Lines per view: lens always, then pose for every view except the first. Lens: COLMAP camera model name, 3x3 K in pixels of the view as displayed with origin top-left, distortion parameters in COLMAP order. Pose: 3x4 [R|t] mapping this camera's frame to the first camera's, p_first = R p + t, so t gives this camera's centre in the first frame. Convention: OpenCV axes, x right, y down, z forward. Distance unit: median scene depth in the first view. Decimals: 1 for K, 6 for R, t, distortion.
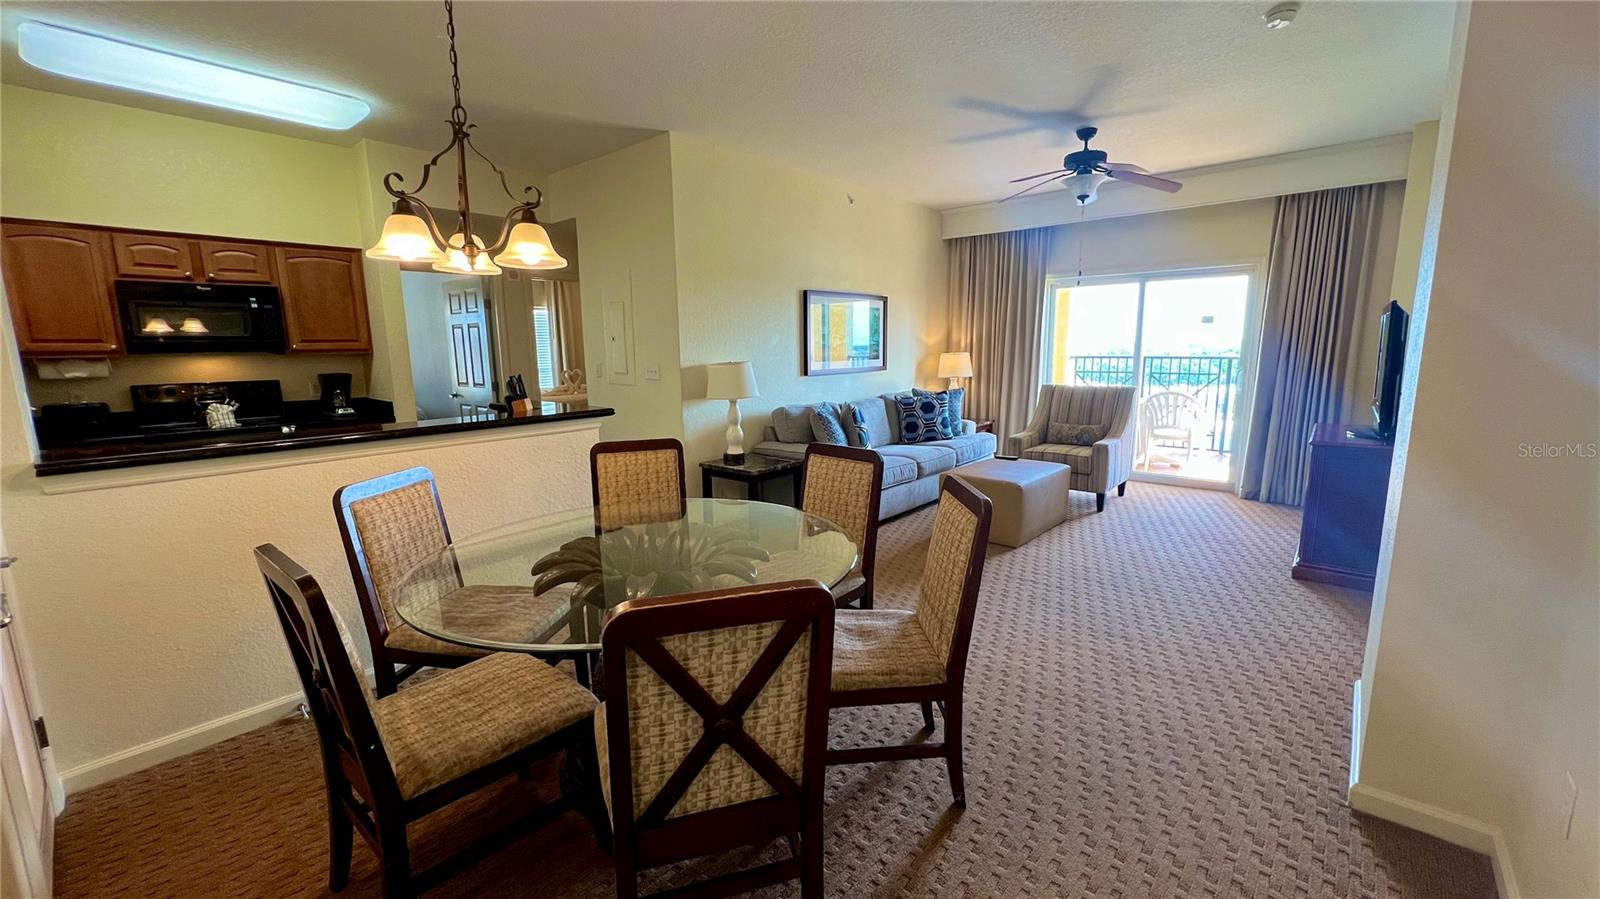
lens RADIAL K [[640.2, 0, 800.0], [0, 640.2, 449.5], [0, 0, 1]] dist [-0.000955, 0.000223]
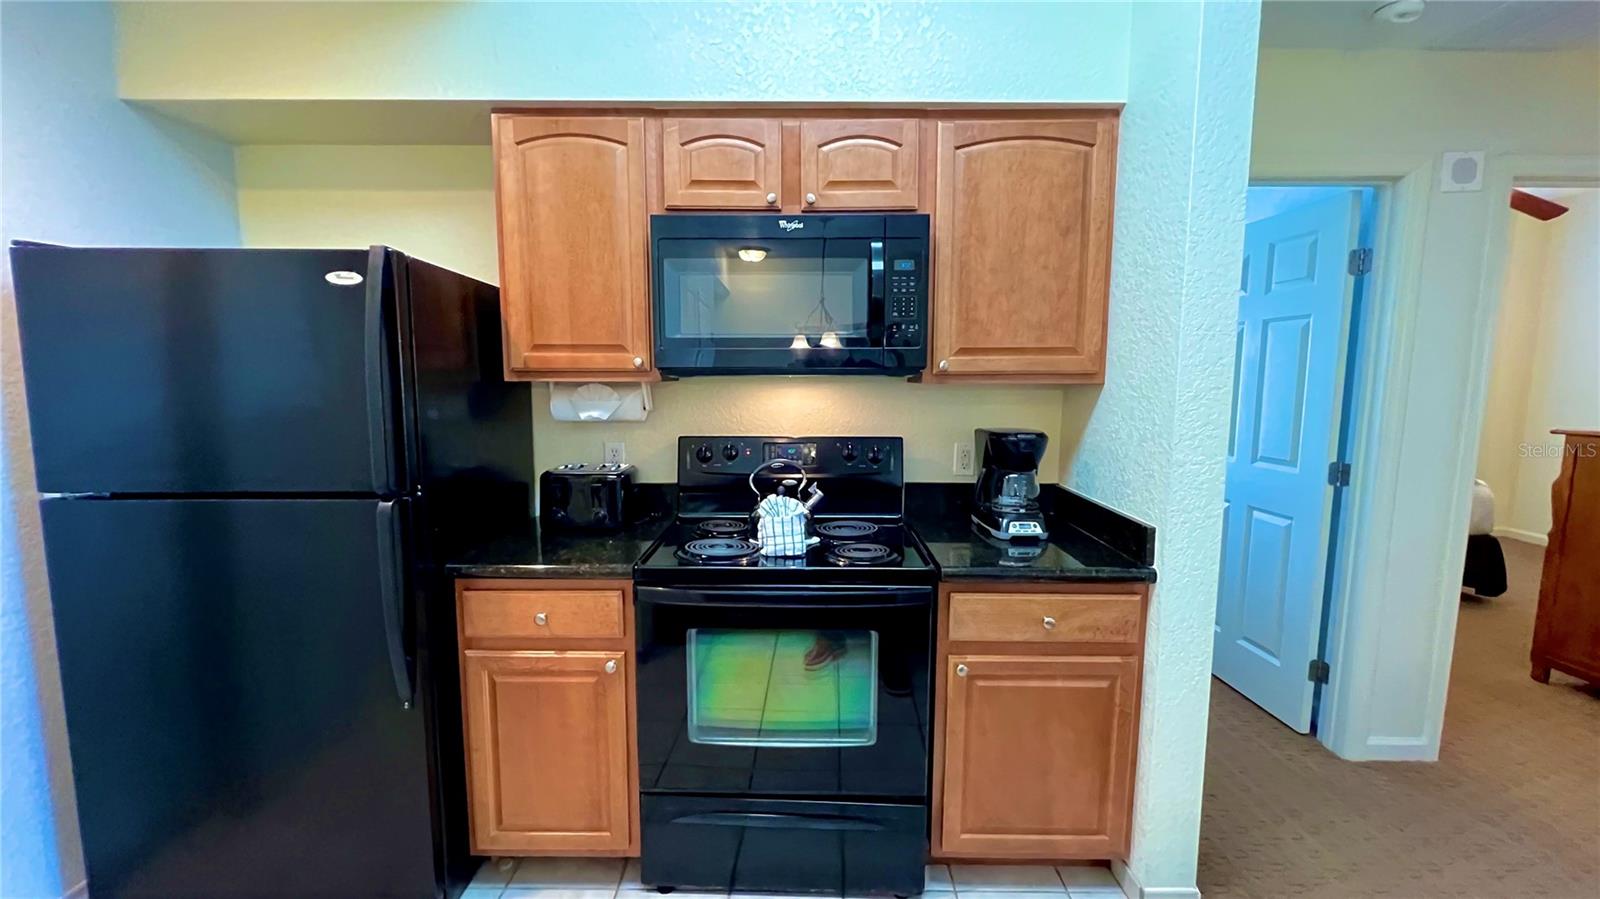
lens RADIAL K [[640.2, 0, 800.0], [0, 640.2, 449.5], [0, 0, 1]] dist [-0.000955, 0.000223]
pose [[0.649961, 0.103378, -0.752904, -0.514563], [-0.133111, 0.990876, 0.021141, -0.099155], [0.748220, 0.086479, 0.657791, 0.640942]]
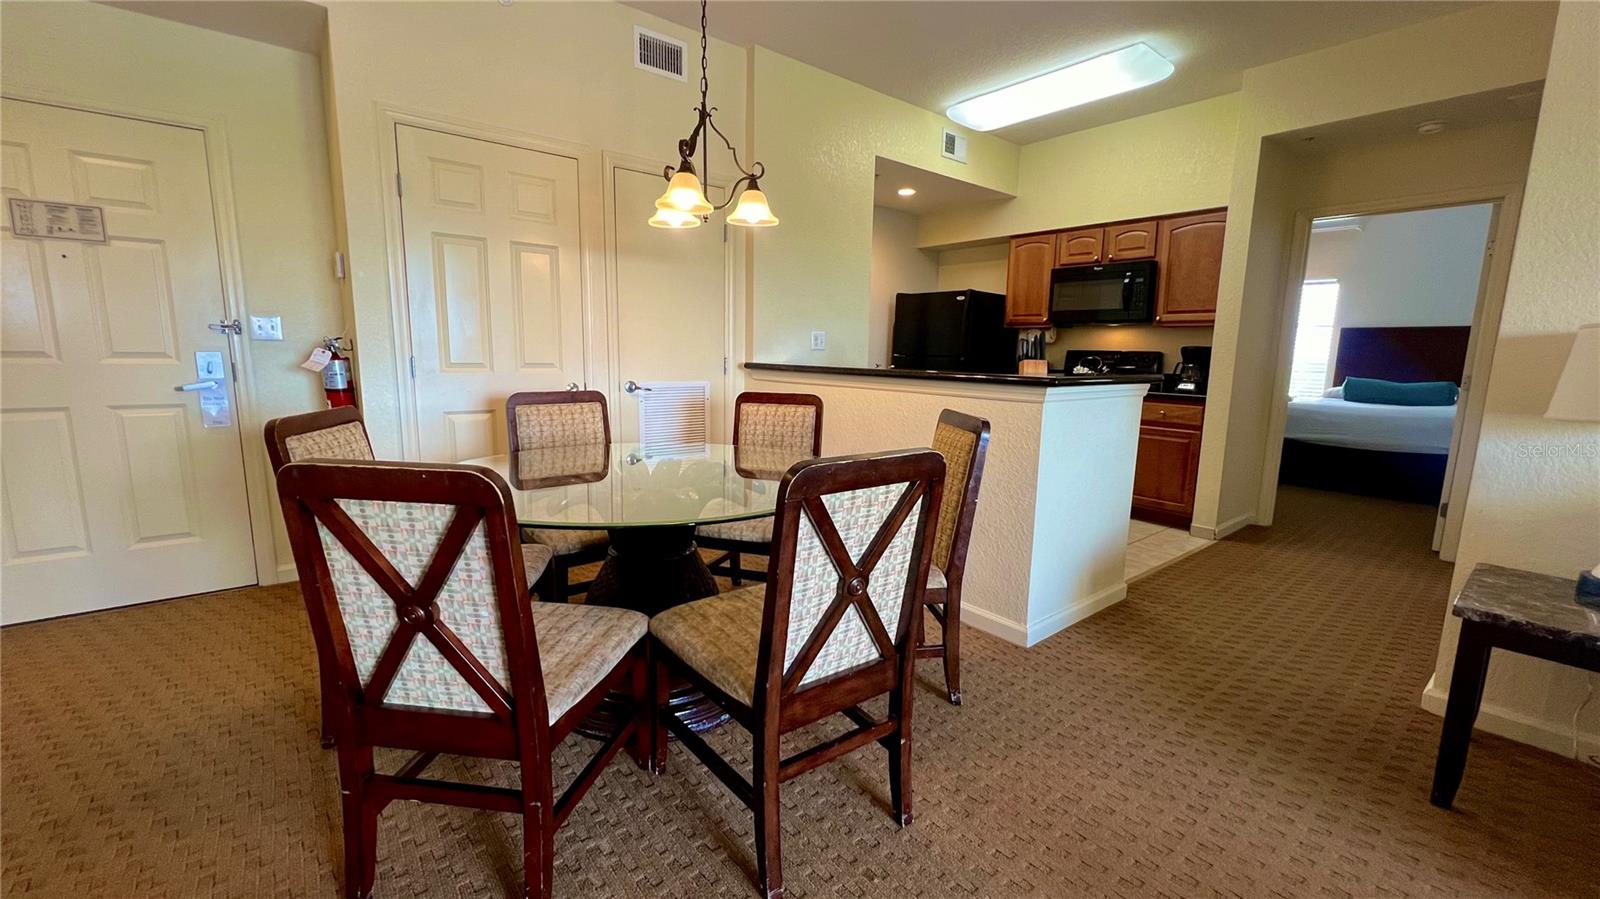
lens RADIAL K [[644.9, 0, 800.0], [0, 644.9, 449.5], [0, 0, 1]] dist [0.002919, 0.000190]
pose [[-0.170000, 0.164852, -0.971557, 0.322454], [-0.174770, 0.965236, 0.194360, -0.056774], [0.969822, 0.202840, -0.135279, 0.604480]]
